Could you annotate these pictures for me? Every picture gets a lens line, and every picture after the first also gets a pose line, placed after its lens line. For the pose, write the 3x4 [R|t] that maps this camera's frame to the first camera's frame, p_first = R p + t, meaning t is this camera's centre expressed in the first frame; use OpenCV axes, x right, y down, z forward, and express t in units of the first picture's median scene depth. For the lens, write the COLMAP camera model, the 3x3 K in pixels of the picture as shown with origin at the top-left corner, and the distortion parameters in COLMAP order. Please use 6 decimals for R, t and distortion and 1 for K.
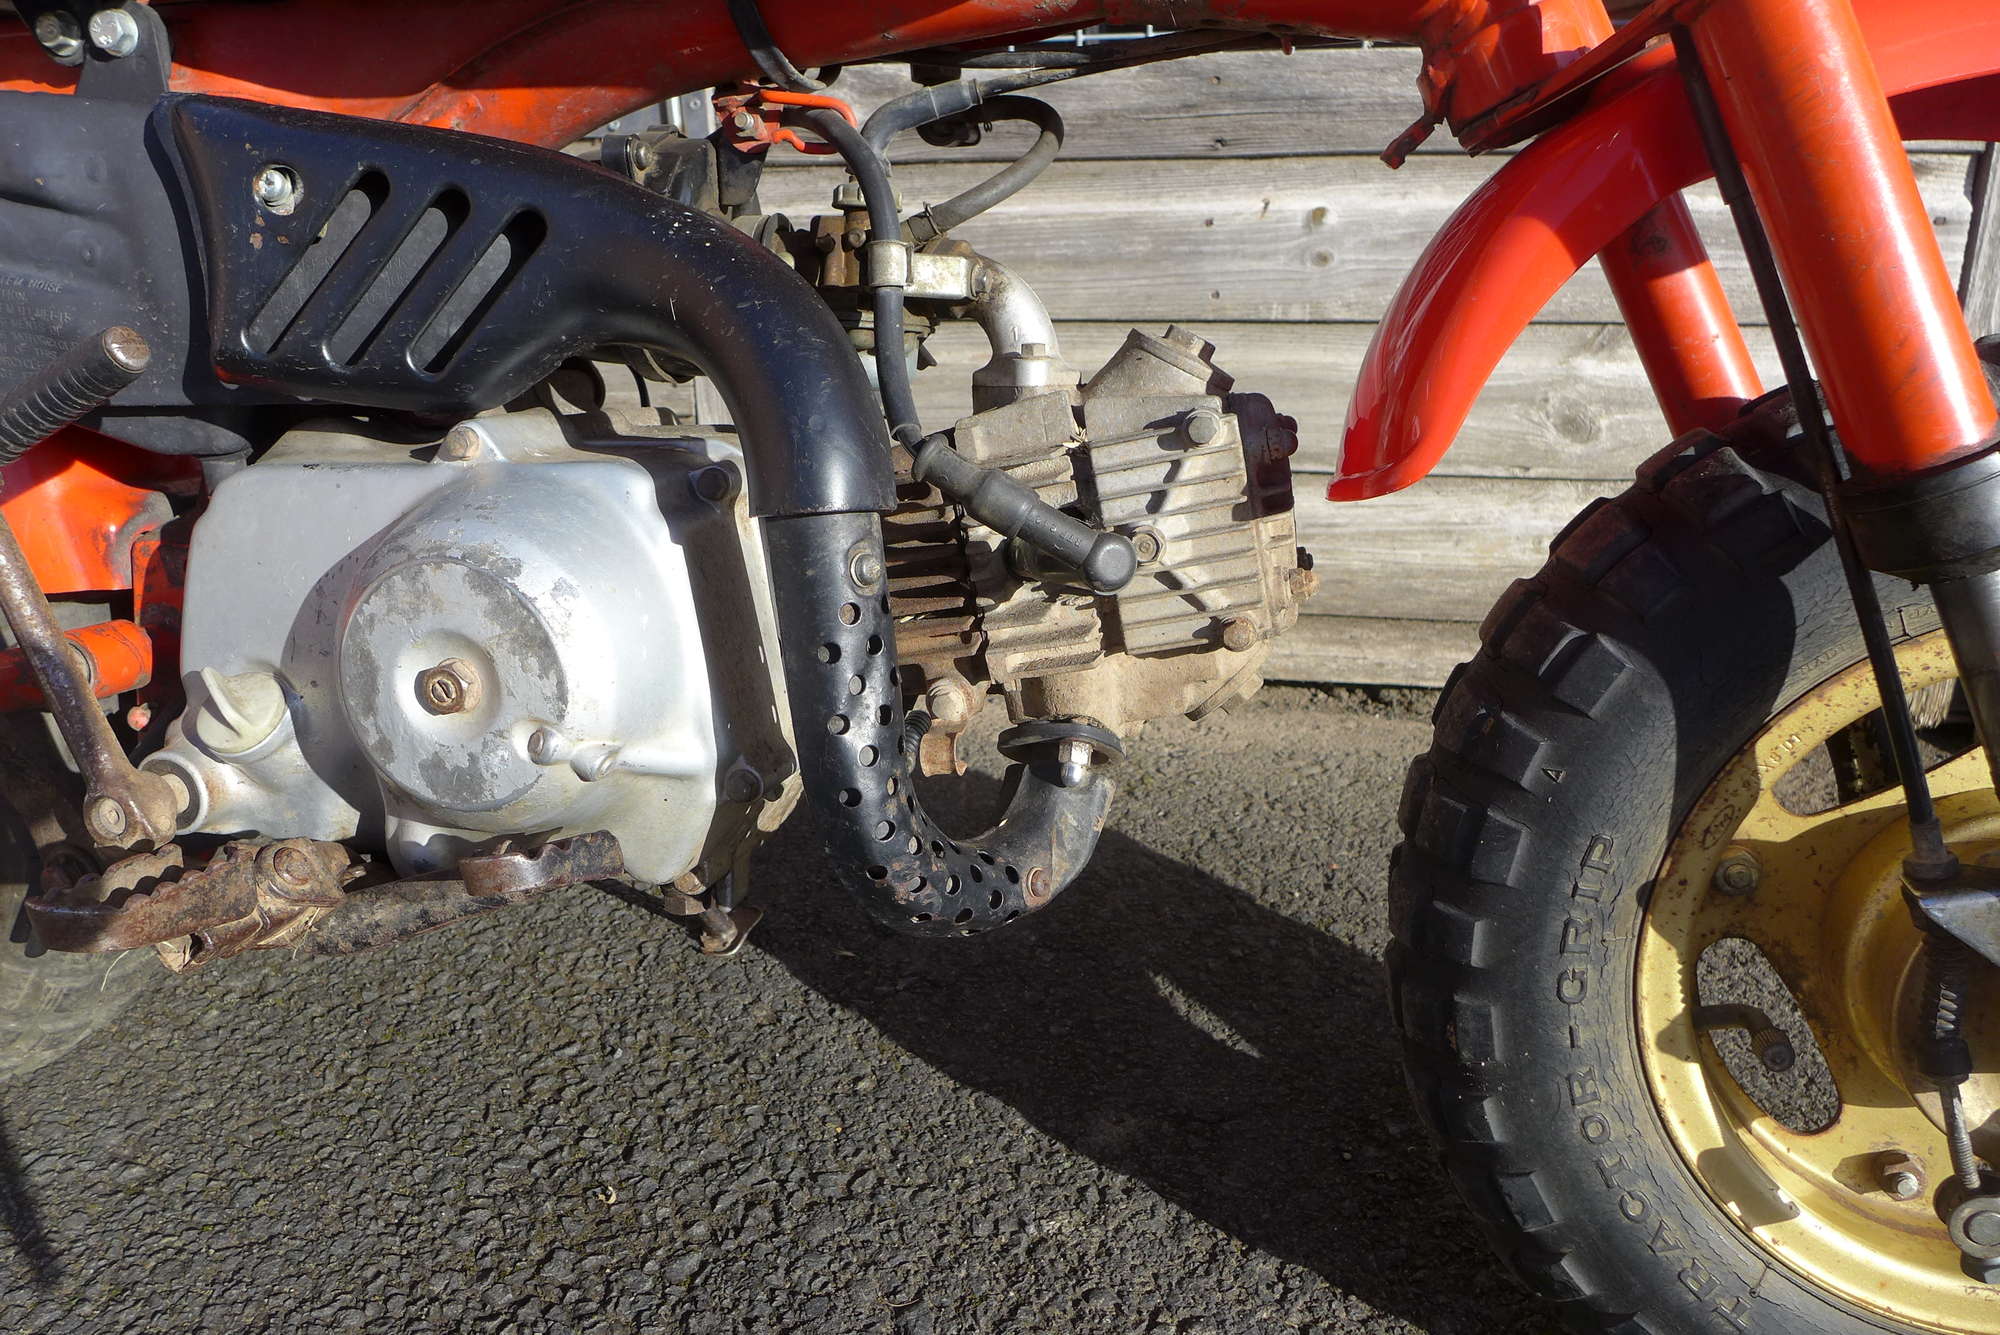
lens RADIAL K [[1383.6, 0, 976.2], [0, 1383.6, 655.3], [0, 0, 1]] dist [-0.053285, 0.015247]
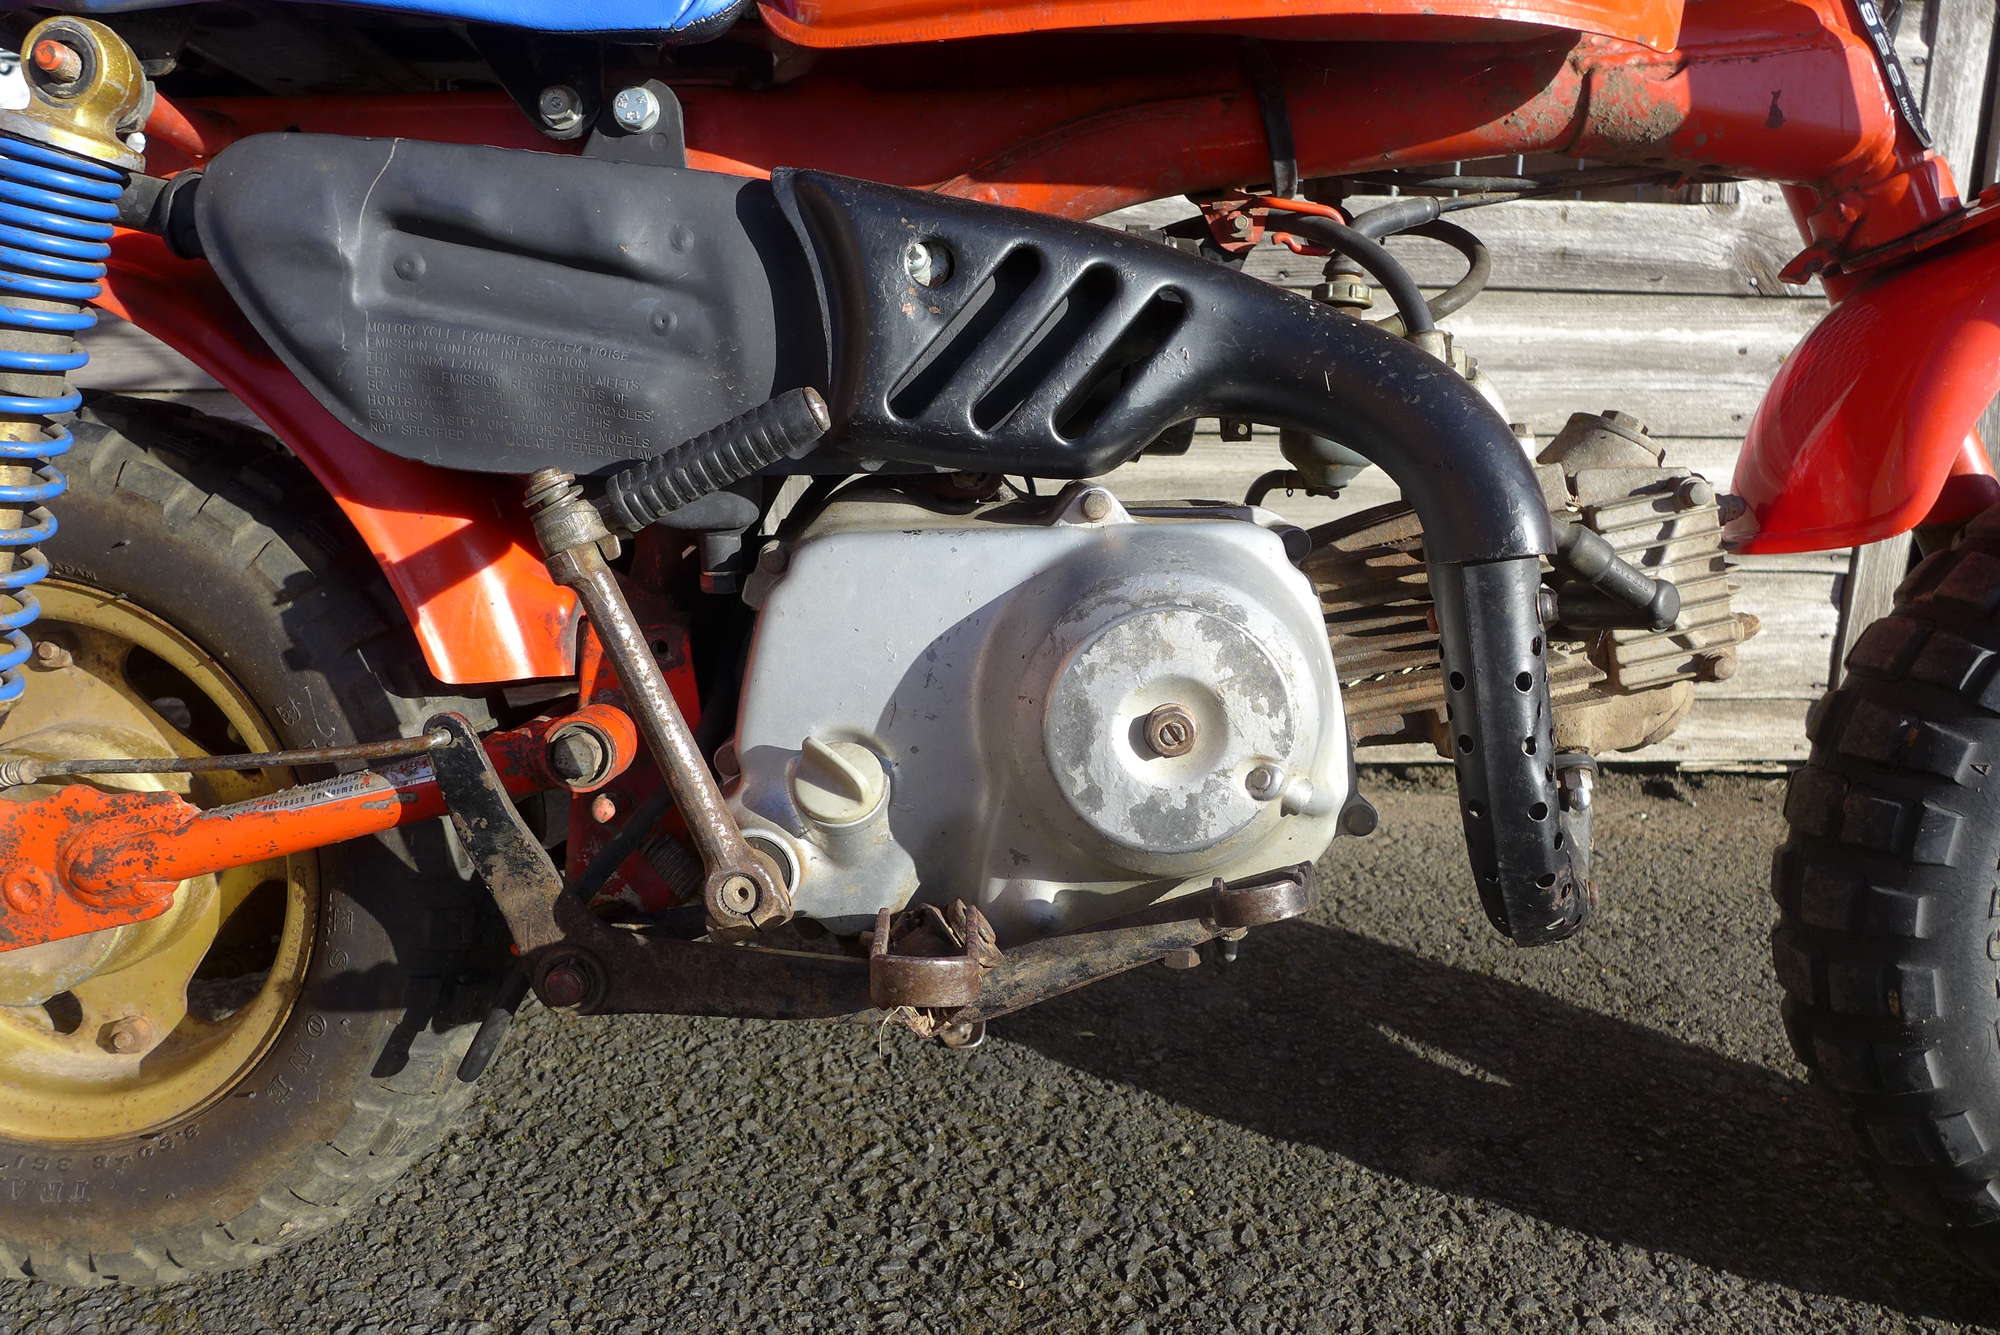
lens RADIAL K [[1383.6, 0, 977.0], [0, 1383.6, 664.1], [0, 0, 1]] dist [-0.053285, 0.015247]
pose [[0.975859, -0.030064, 0.216322, -0.395875], [0.049855, 0.994993, -0.086621, 0.029547], [-0.212634, 0.095315, 0.972472, 0.003945]]
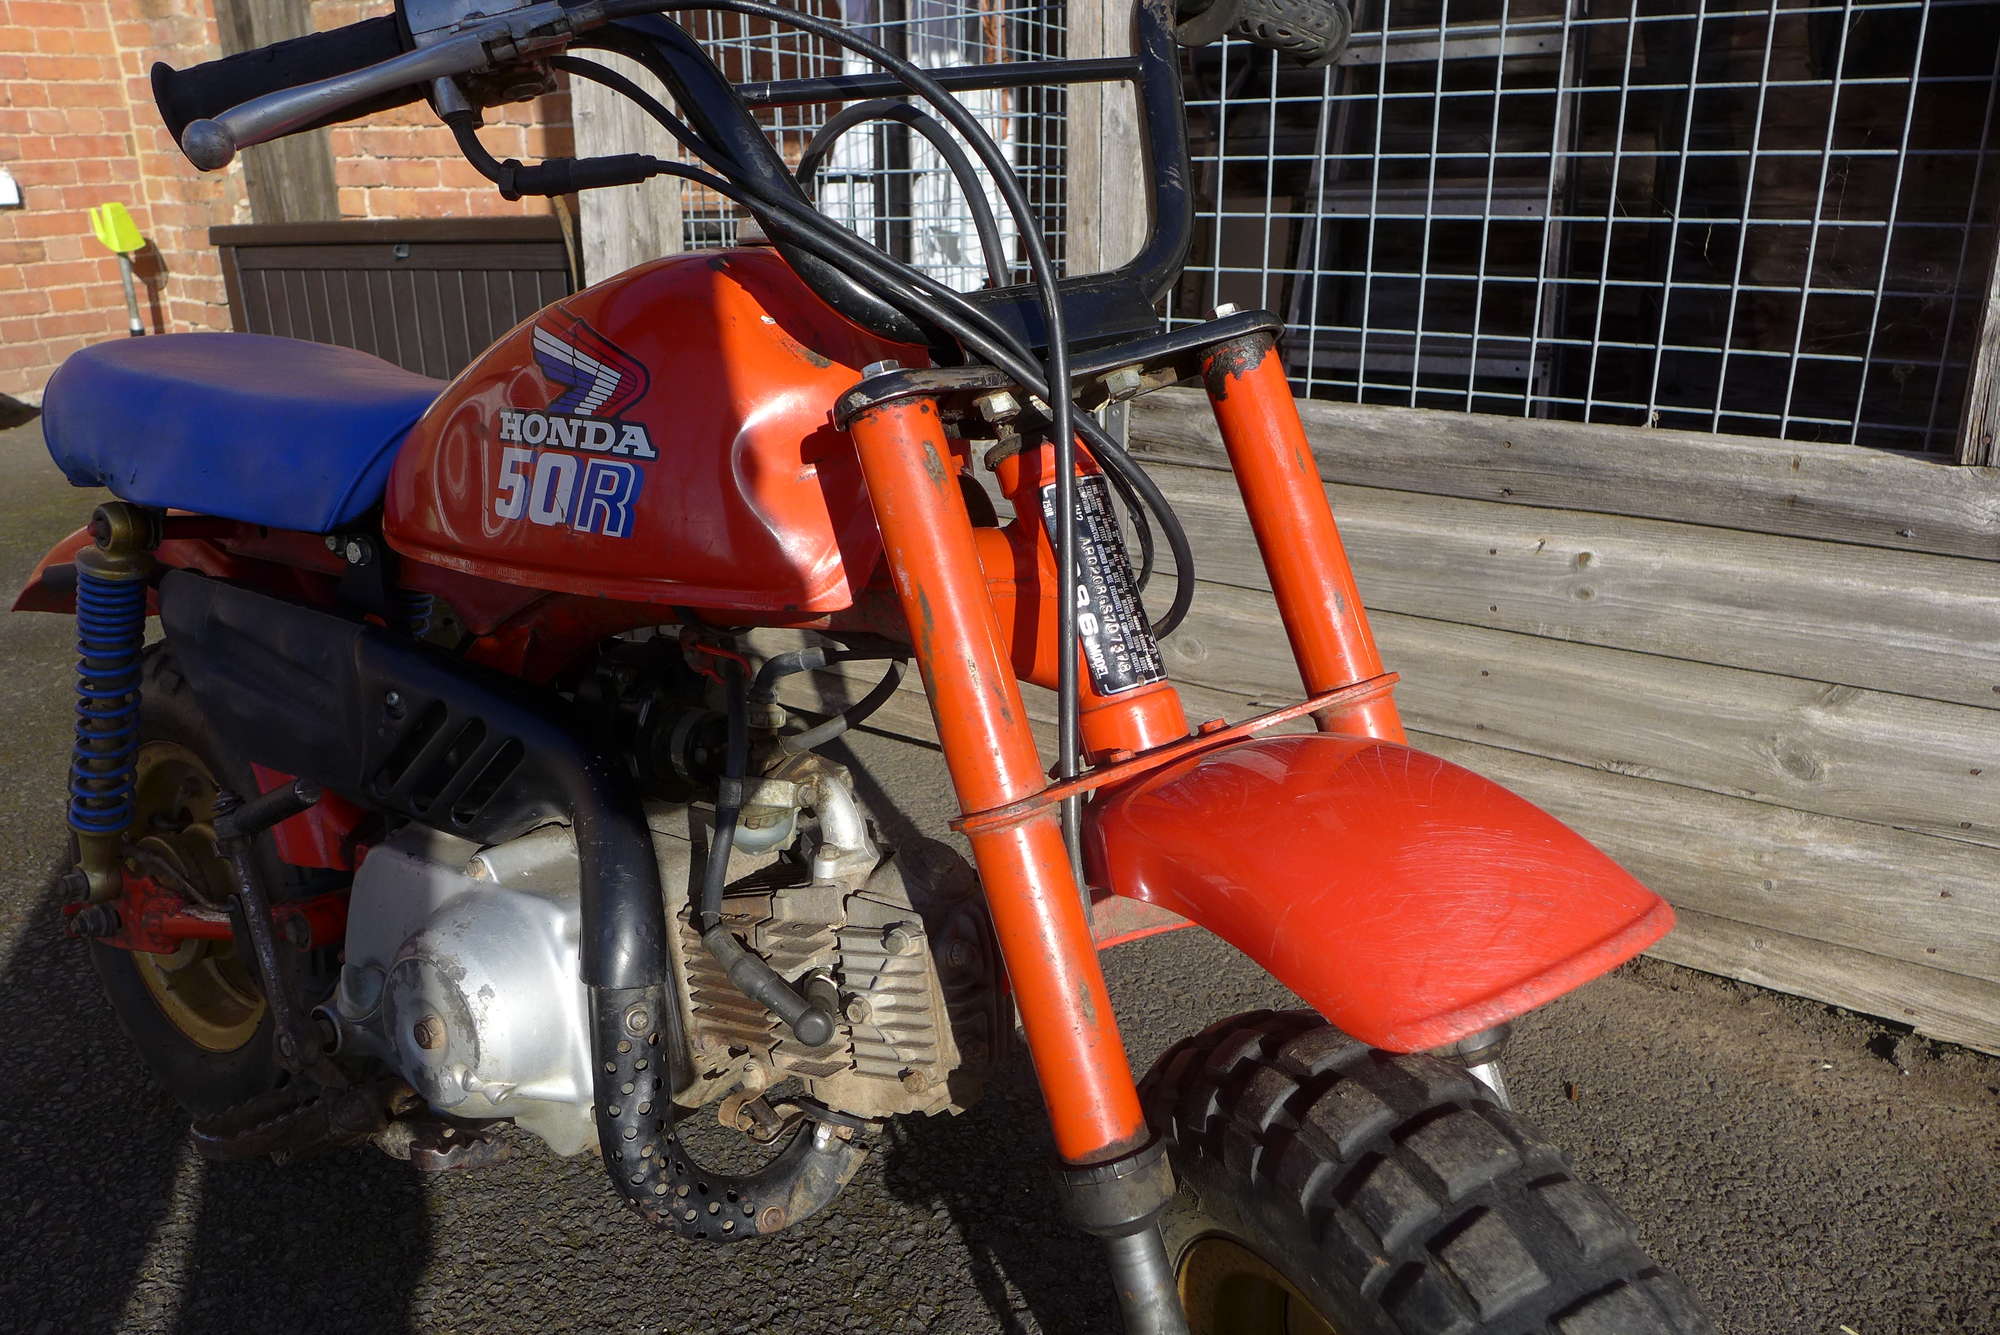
lens RADIAL K [[1383.6, 0, 992.1], [0, 1383.6, 668.5], [0, 0, 1]] dist [-0.053285, 0.015247]
pose [[0.923511, 0.145492, -0.354909, 0.266786], [-0.157168, 0.987563, -0.004127, -0.175725], [0.349895, 0.059591, 0.934892, -0.385512]]
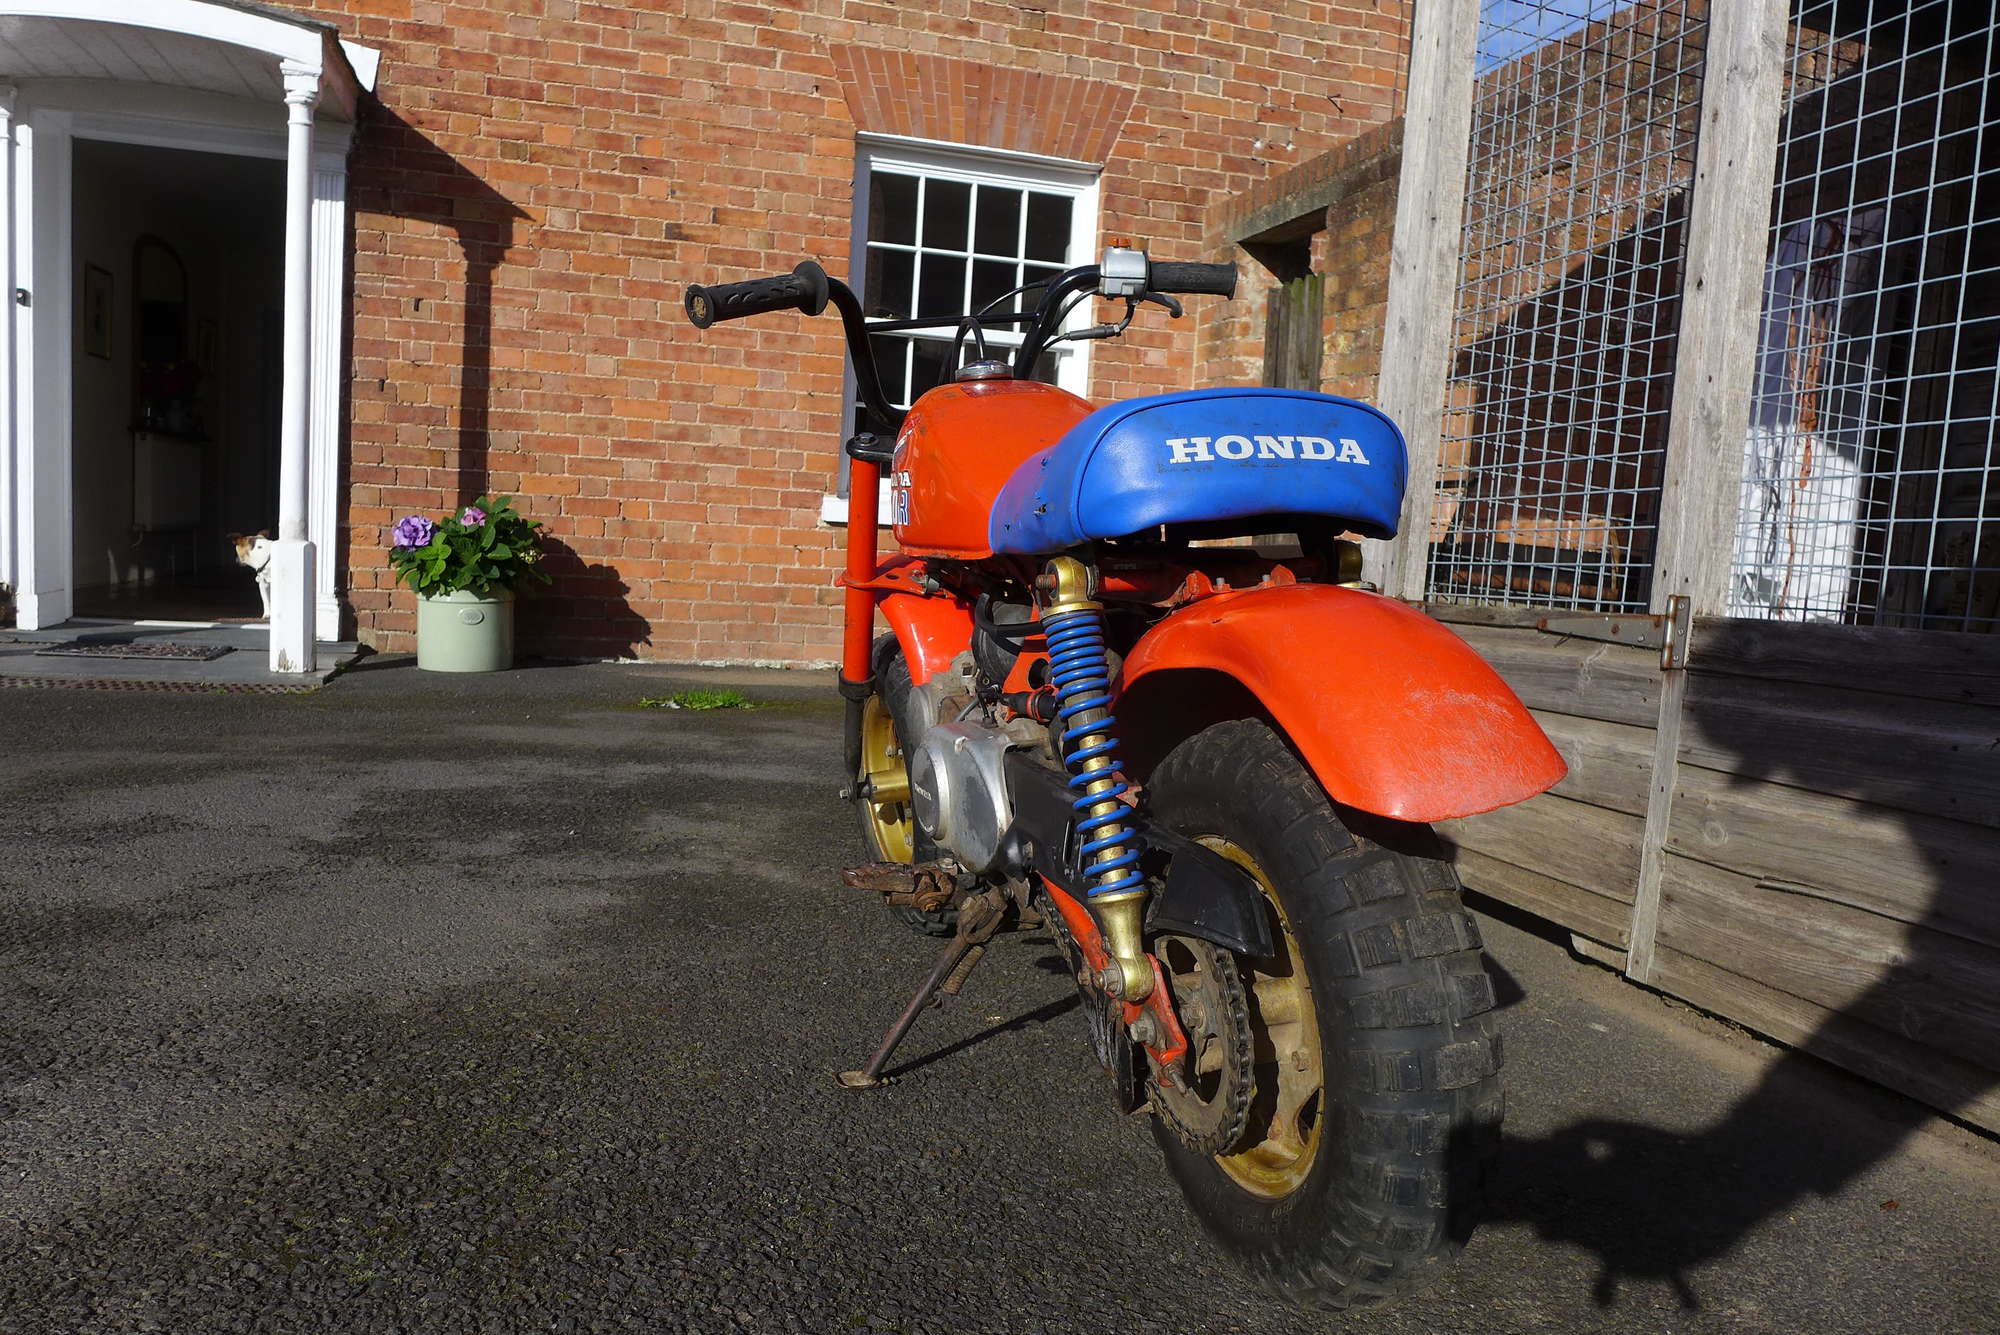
lens RADIAL K [[1383.6, 0, 1000.8], [0, 1383.6, 683.2], [0, 0, 1]] dist [-0.053285, 0.015247]
pose [[0.452258, 0.129775, -0.882395, 1.182946], [-0.410877, 0.908435, -0.076984, 0.154450], [0.791607, 0.397373, 0.464169, -0.514452]]
